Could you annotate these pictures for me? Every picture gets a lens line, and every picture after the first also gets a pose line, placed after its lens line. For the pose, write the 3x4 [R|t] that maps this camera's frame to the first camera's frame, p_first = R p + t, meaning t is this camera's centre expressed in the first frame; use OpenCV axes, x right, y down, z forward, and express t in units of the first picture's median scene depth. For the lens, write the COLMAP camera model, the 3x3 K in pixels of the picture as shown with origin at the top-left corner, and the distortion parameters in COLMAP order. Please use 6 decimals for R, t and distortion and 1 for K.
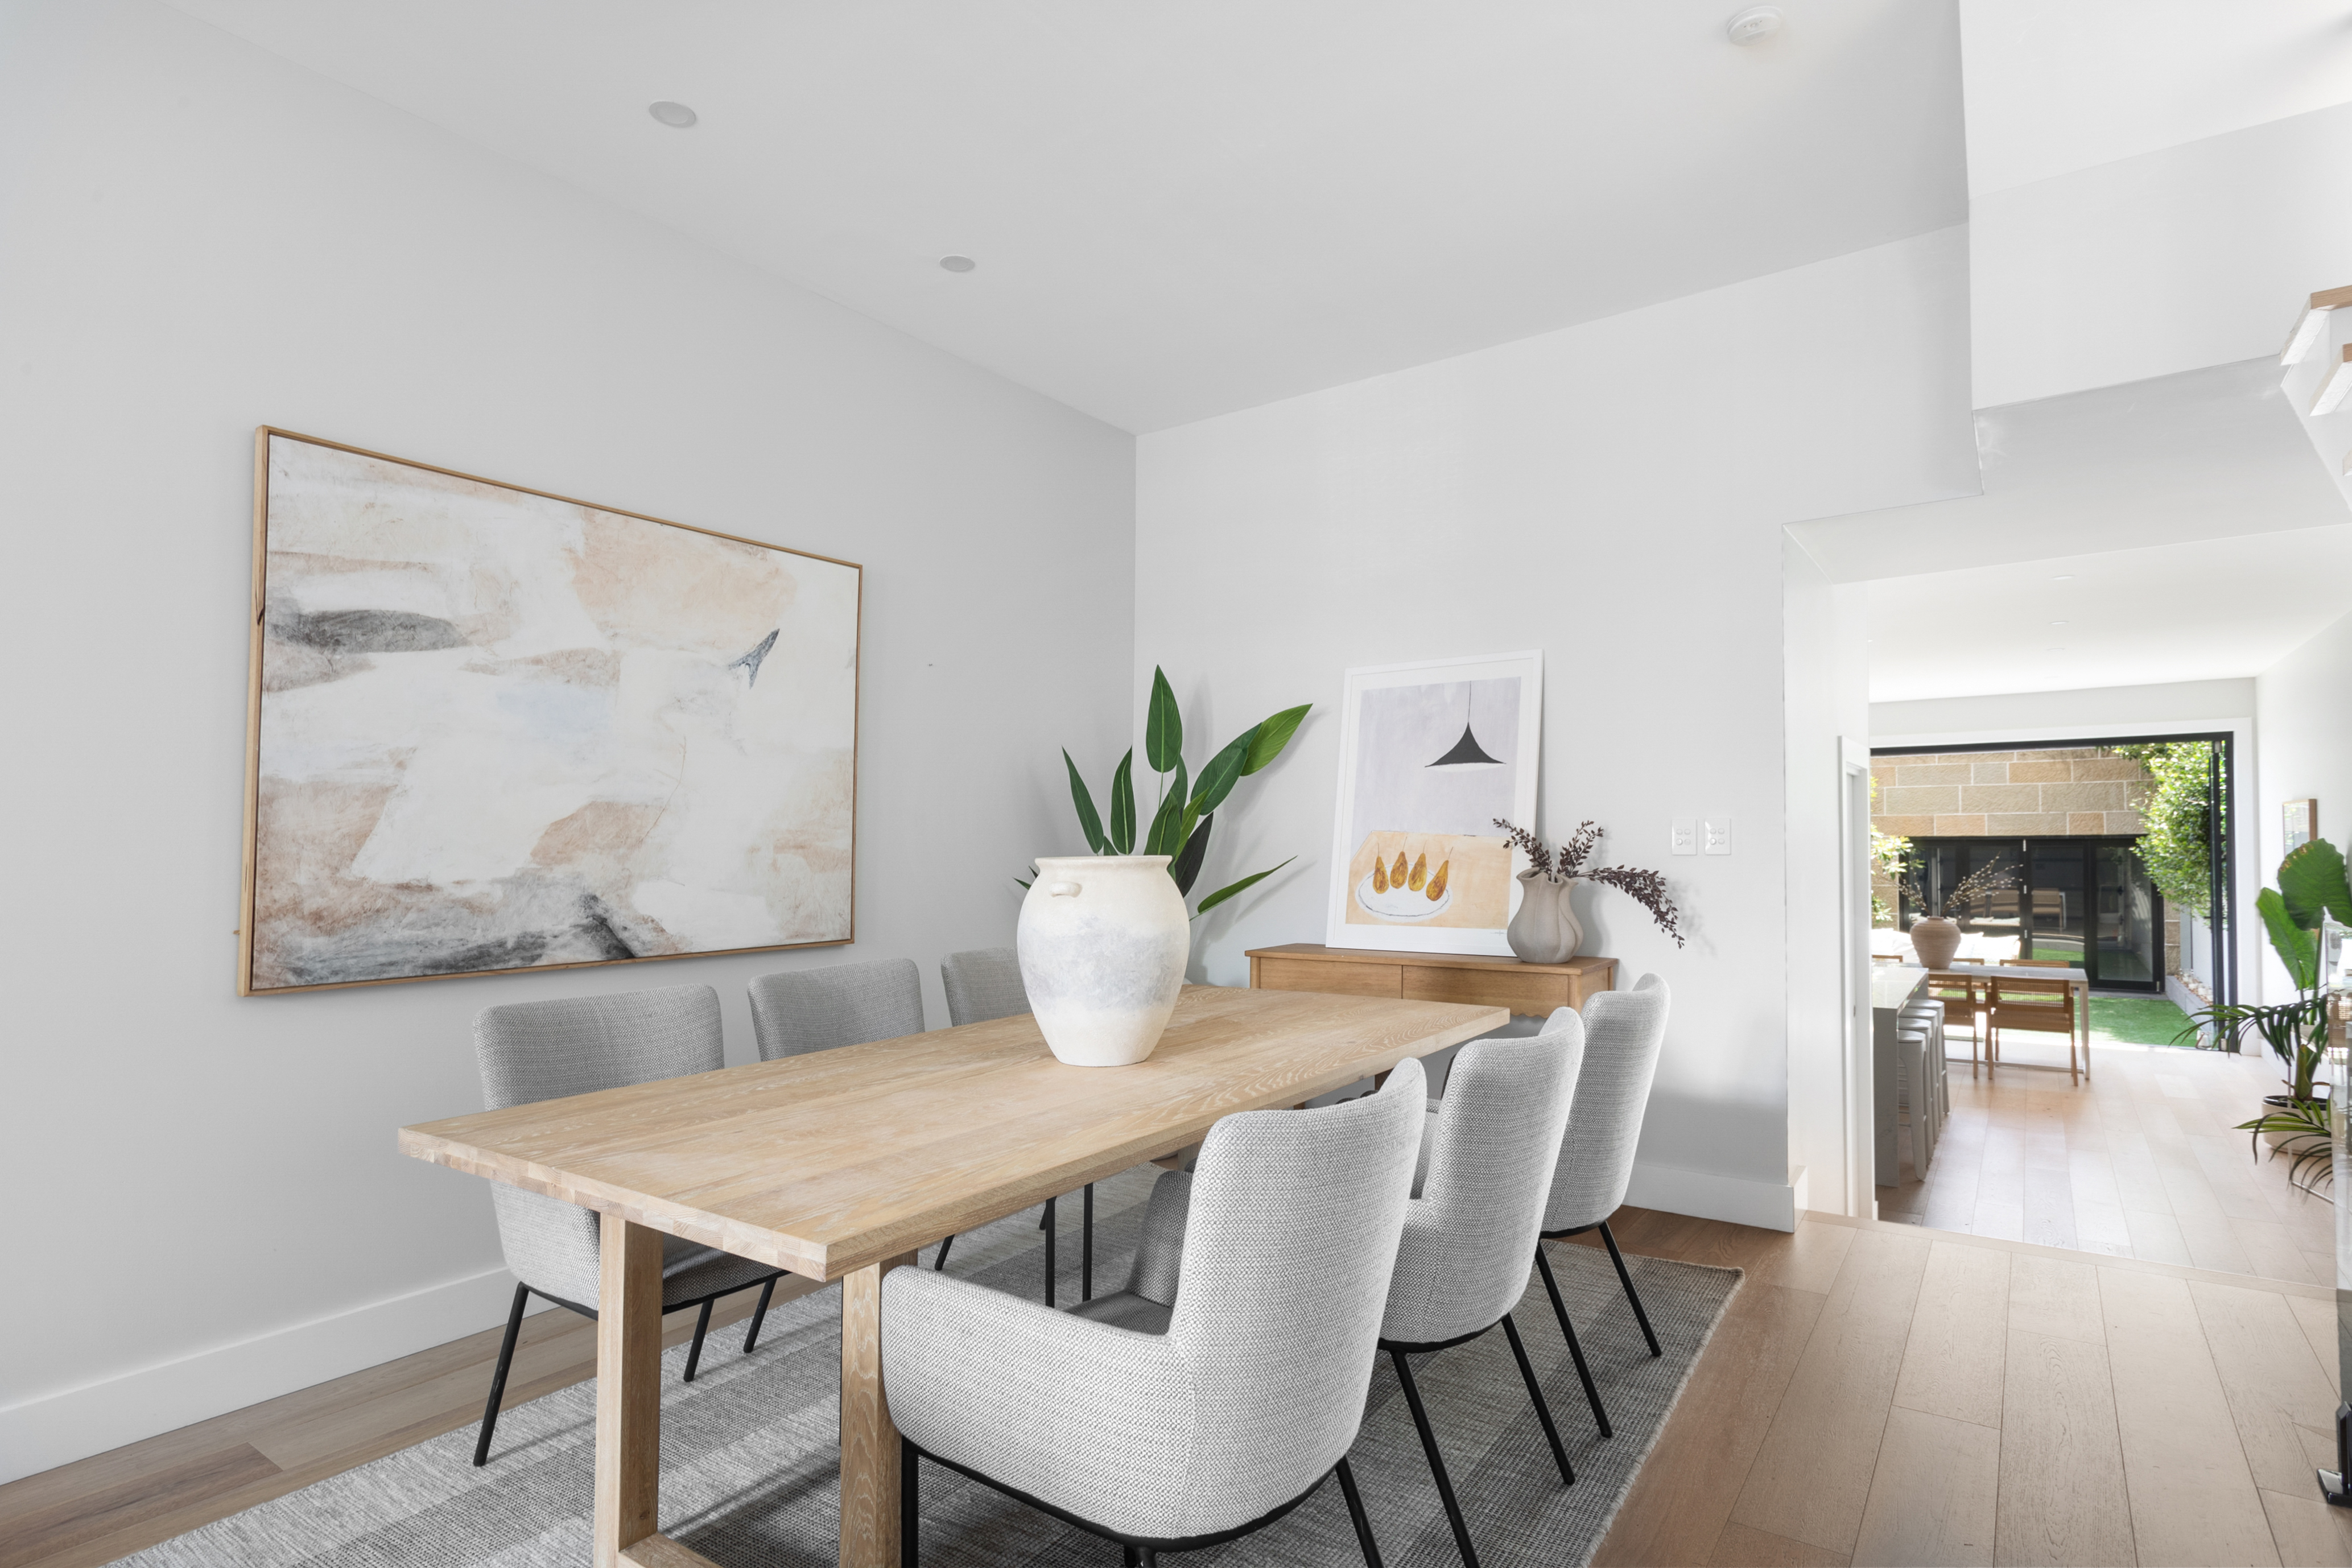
lens RADIAL K [[1193.7, 0, 1178.5], [0, 1193.7, 831.4], [0, 0, 1]] dist [-0.013872, 0.014323]
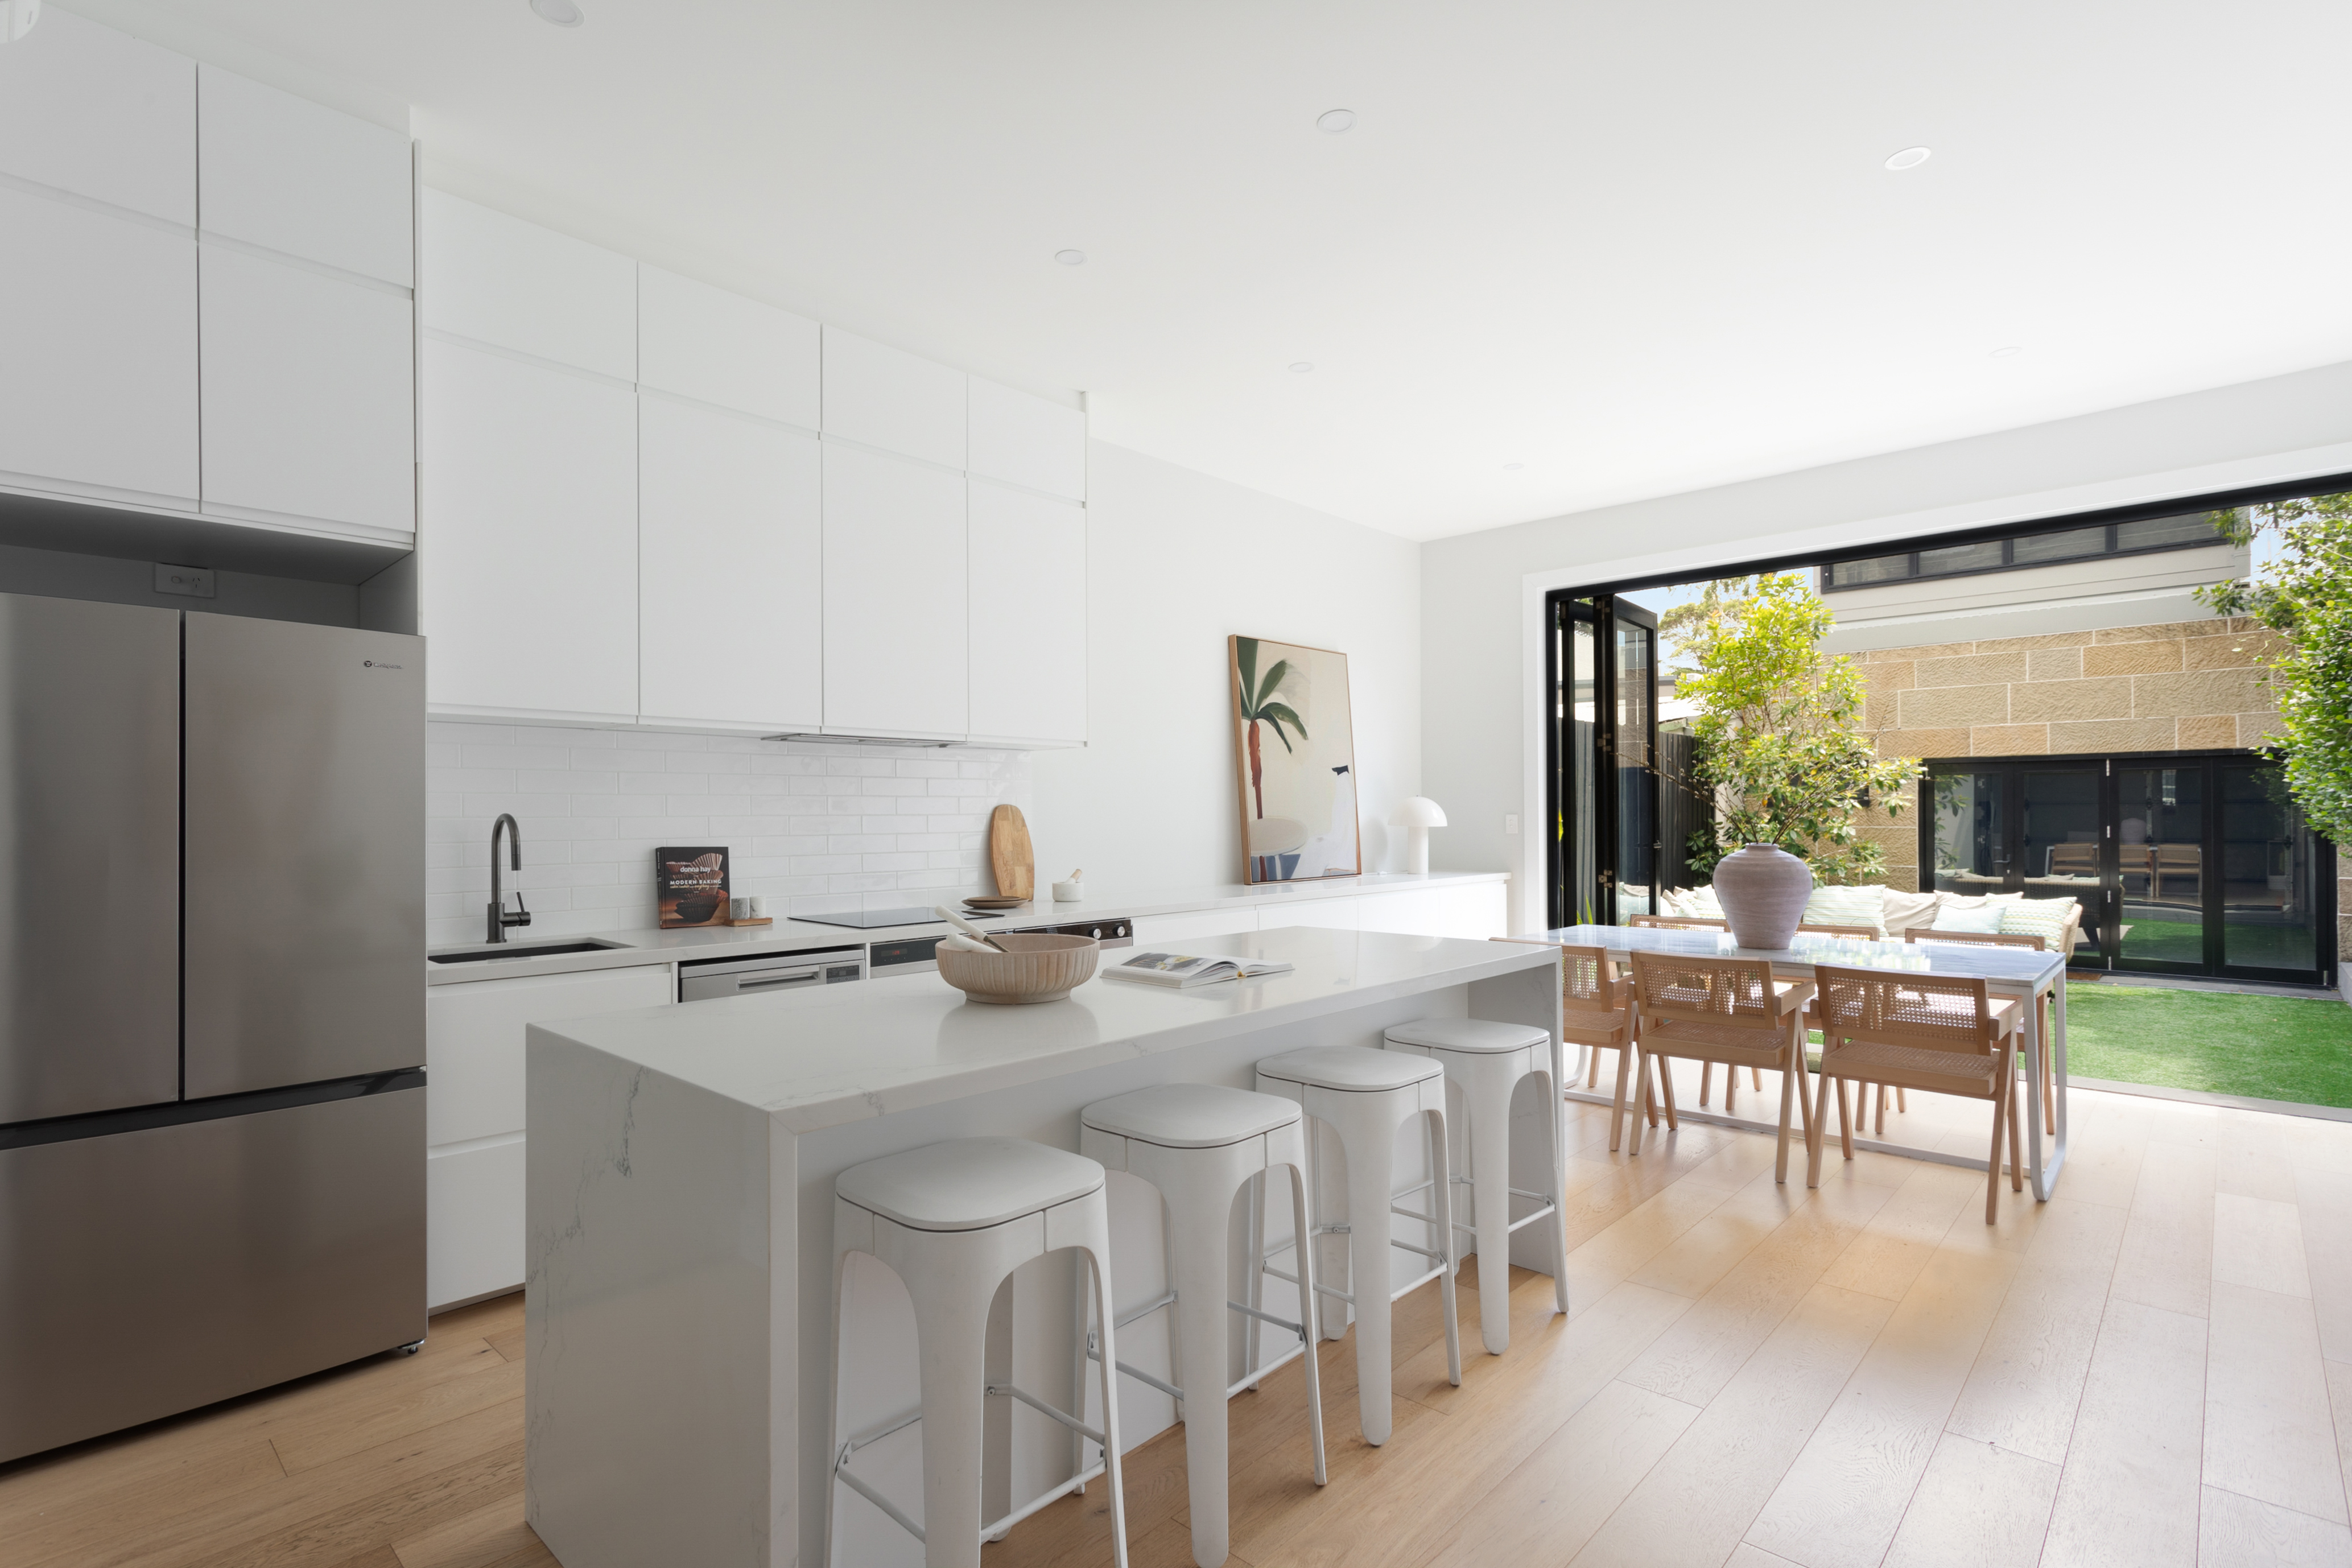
lens RADIAL K [[1142.4, 0, 1138.2], [0, 1142.4, 810.4], [0, 0, 1]] dist [0.004989, 0.000678]
pose [[0.989425, 0.000039, -0.145049, 1.039346], [0.001330, 0.999955, 0.009342, 0.120522], [0.145042, -0.009436, 0.989380, 1.085083]]
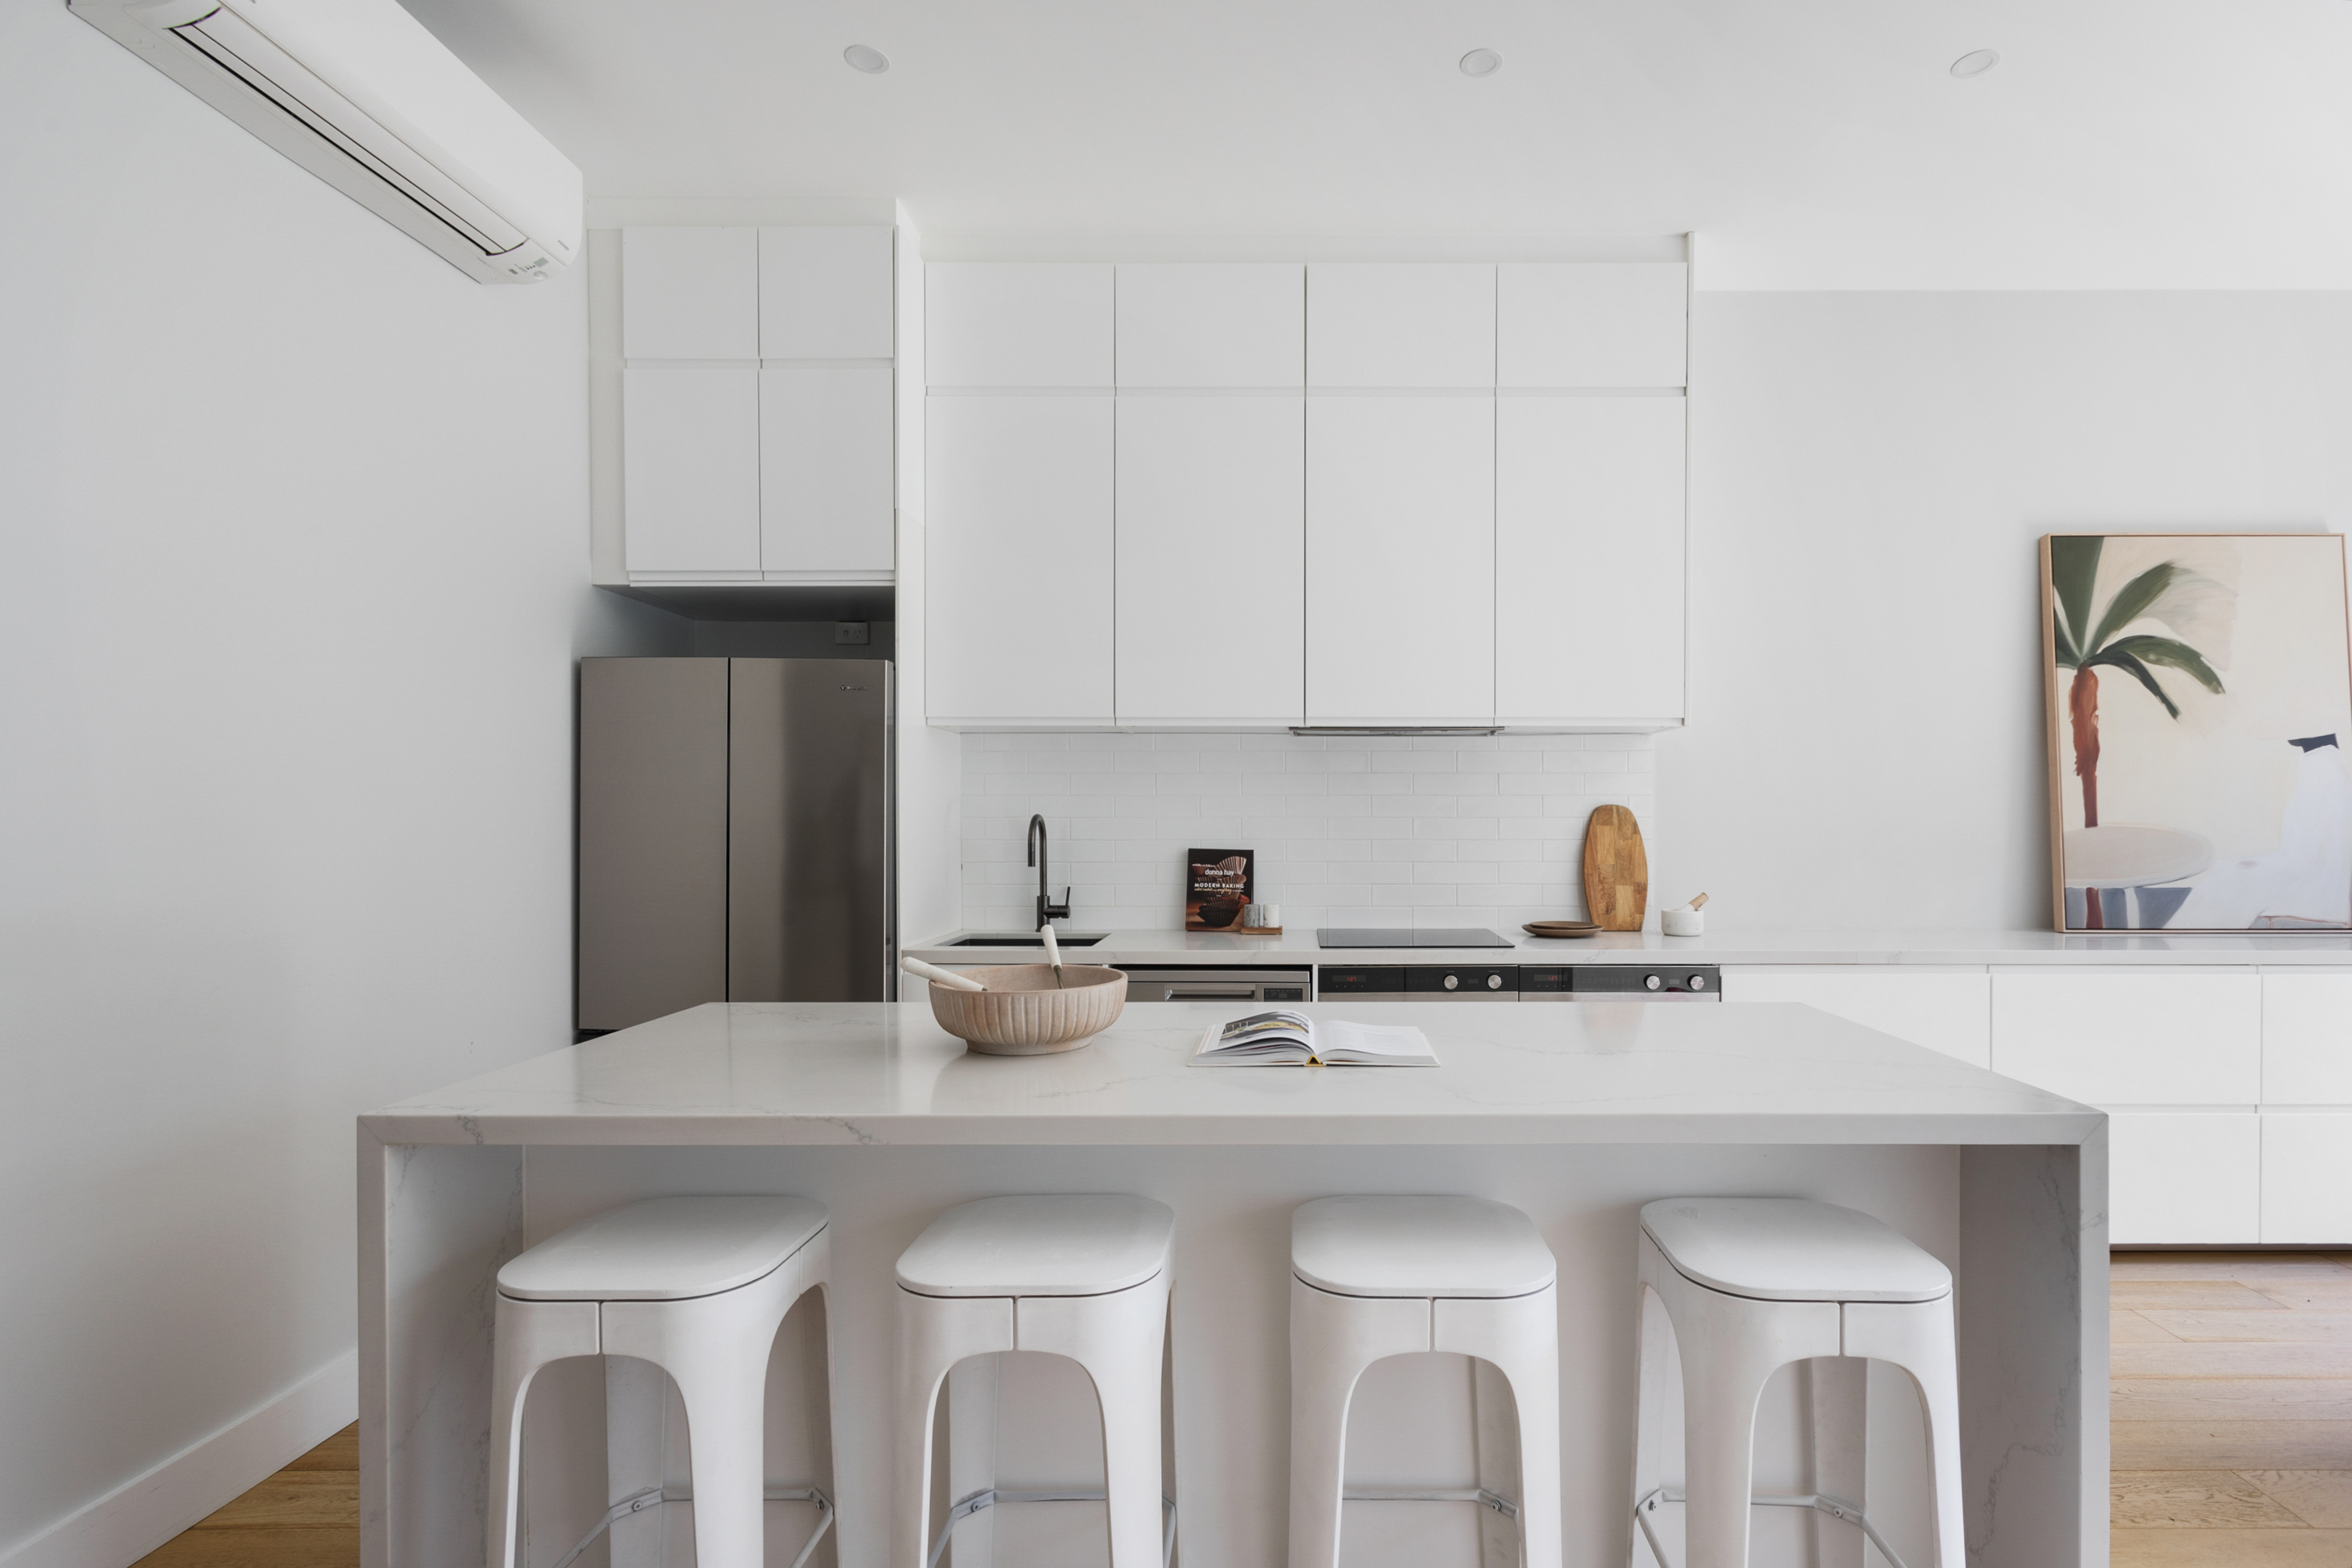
lens RADIAL K [[1182.7, 0, 1176.8], [0, 1182.7, 834.2], [0, 0, 1]] dist [0.000914, -0.000529]
pose [[0.578525, 0.017455, -0.815478, 1.348352], [0.005596, 0.999663, 0.025368, 0.122961], [0.815645, -0.019240, 0.578232, 1.452531]]
